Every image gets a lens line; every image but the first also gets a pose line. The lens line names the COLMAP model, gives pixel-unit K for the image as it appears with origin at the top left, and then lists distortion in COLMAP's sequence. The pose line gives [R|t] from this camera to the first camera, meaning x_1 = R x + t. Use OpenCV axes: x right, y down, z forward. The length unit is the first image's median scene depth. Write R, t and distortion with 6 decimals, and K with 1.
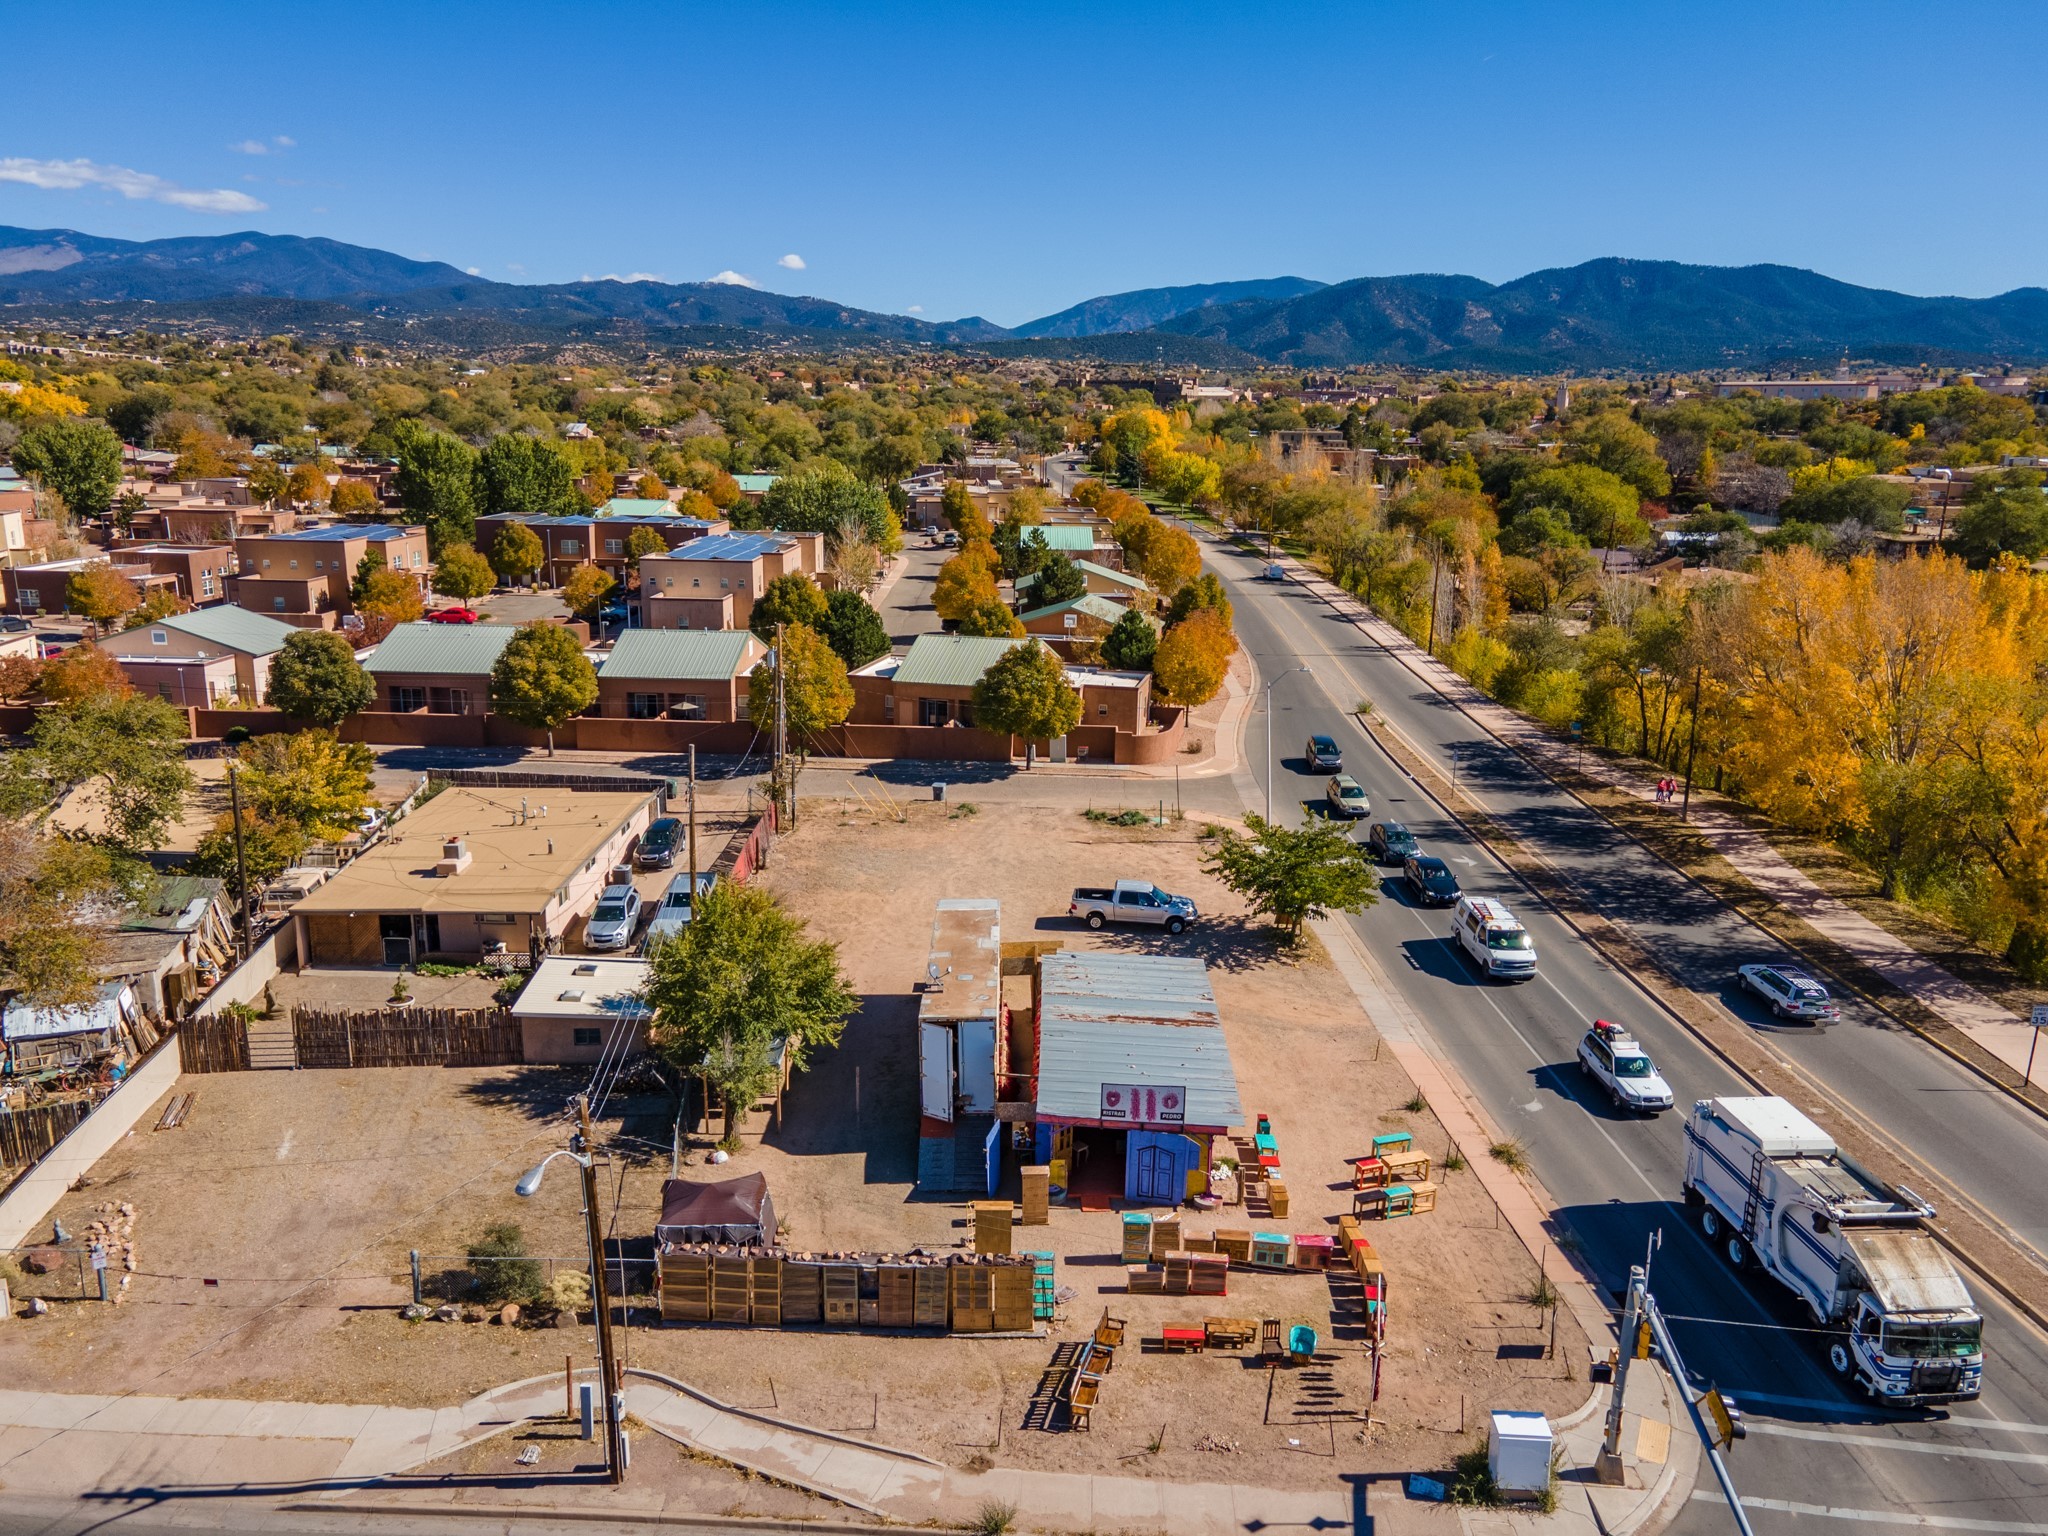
lens RADIAL K [[1490.6, 0, 1006.2], [0, 1490.6, 766.0], [0, 0, 1]] dist [0.027751, 0.037472]
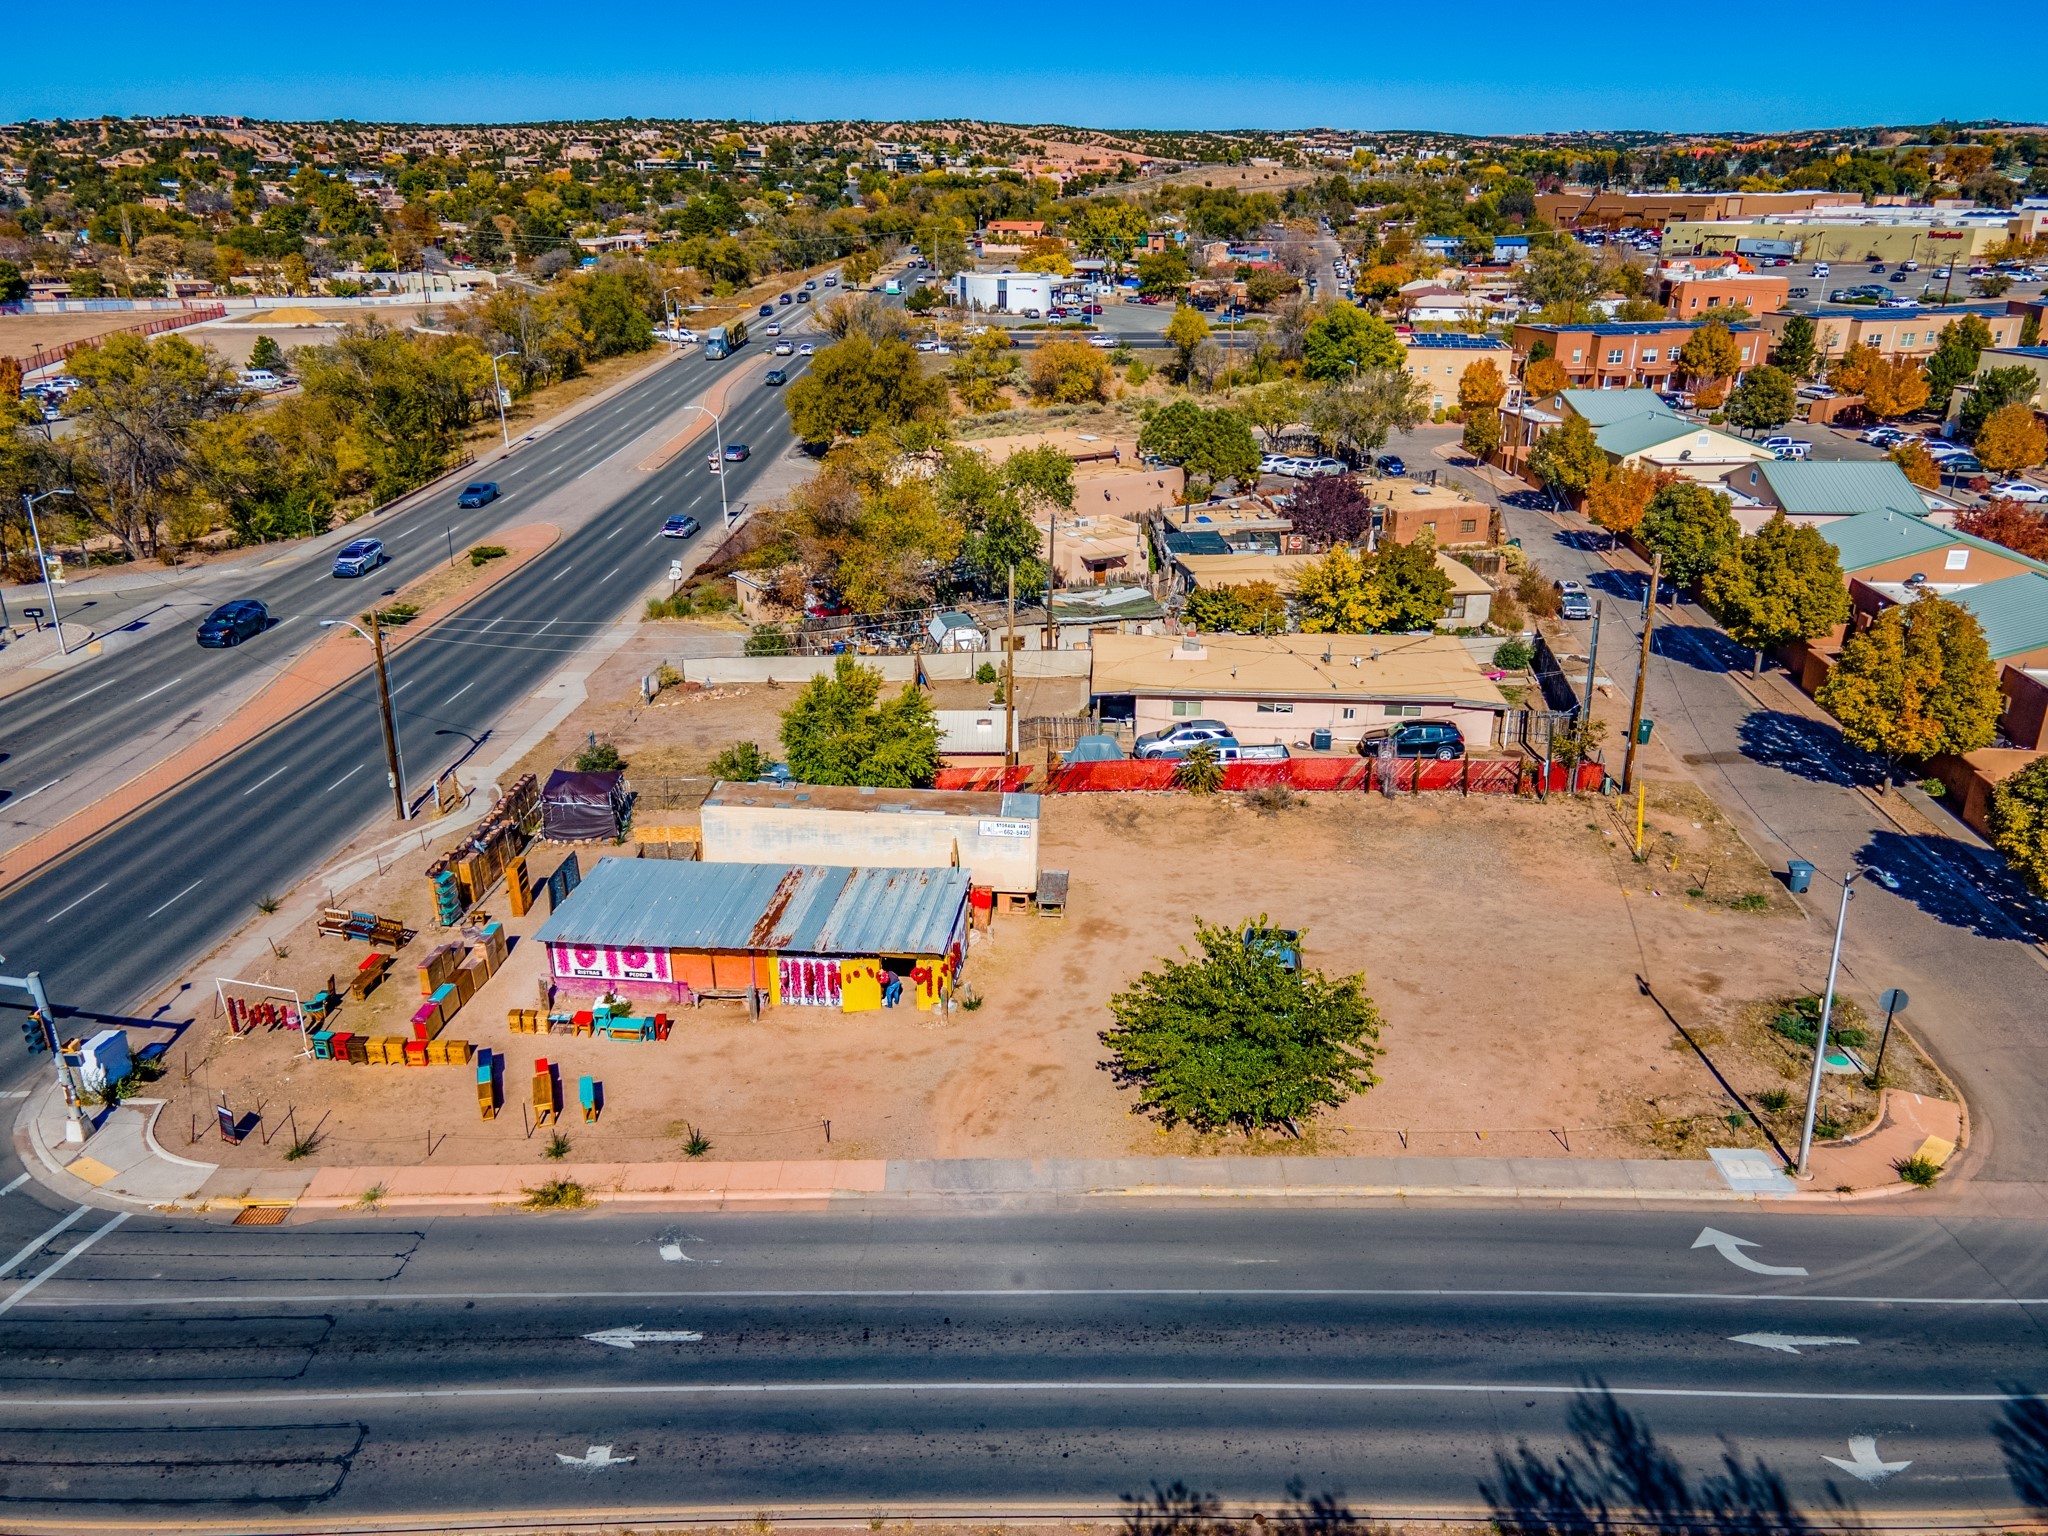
lens RADIAL K [[1490.6, 0, 1026.1], [0, 1490.6, 769.8], [0, 0, 1]] dist [0.027751, 0.037472]
pose [[-0.041696, 0.352052, -0.935051, 0.753110], [-0.241410, 0.904586, 0.351347, -0.230629], [0.969527, 0.240381, 0.047272, 0.851386]]
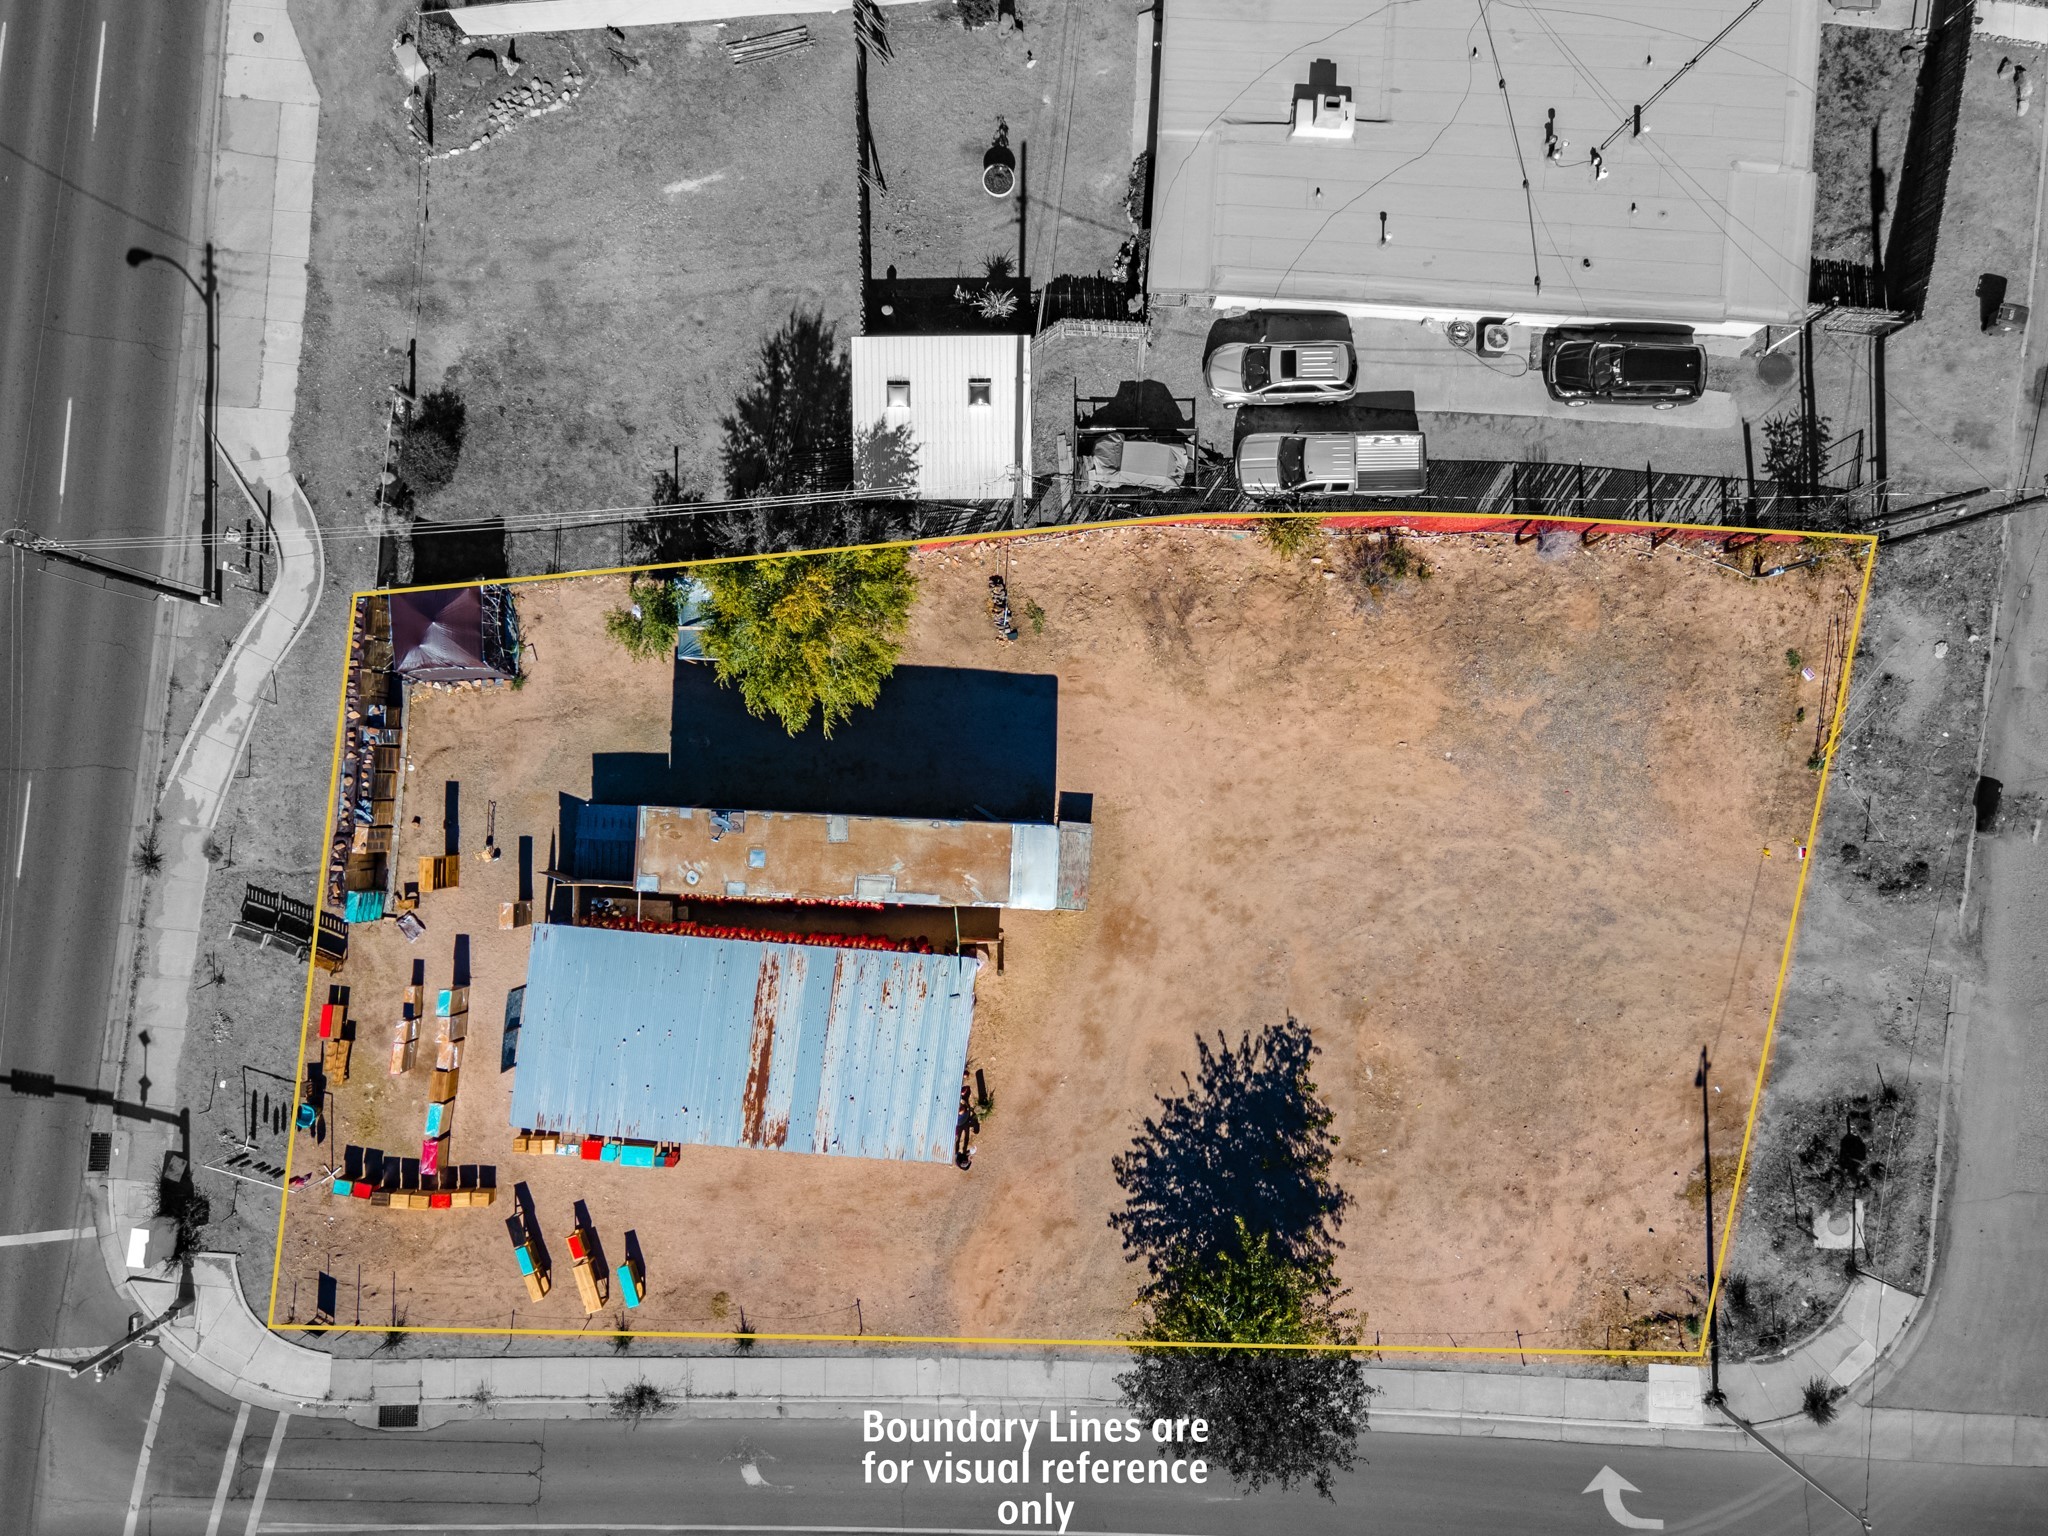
lens RADIAL K [[1490.6, 0, 1016.1], [0, 1490.6, 768.5], [0, 0, 1]] dist [0.027751, 0.037472]
pose [[-0.046559, 0.998348, -0.033670, -0.043507], [-0.232136, 0.021970, 0.972435, -0.562817], [0.971568, 0.053092, 0.230730, 0.728659]]
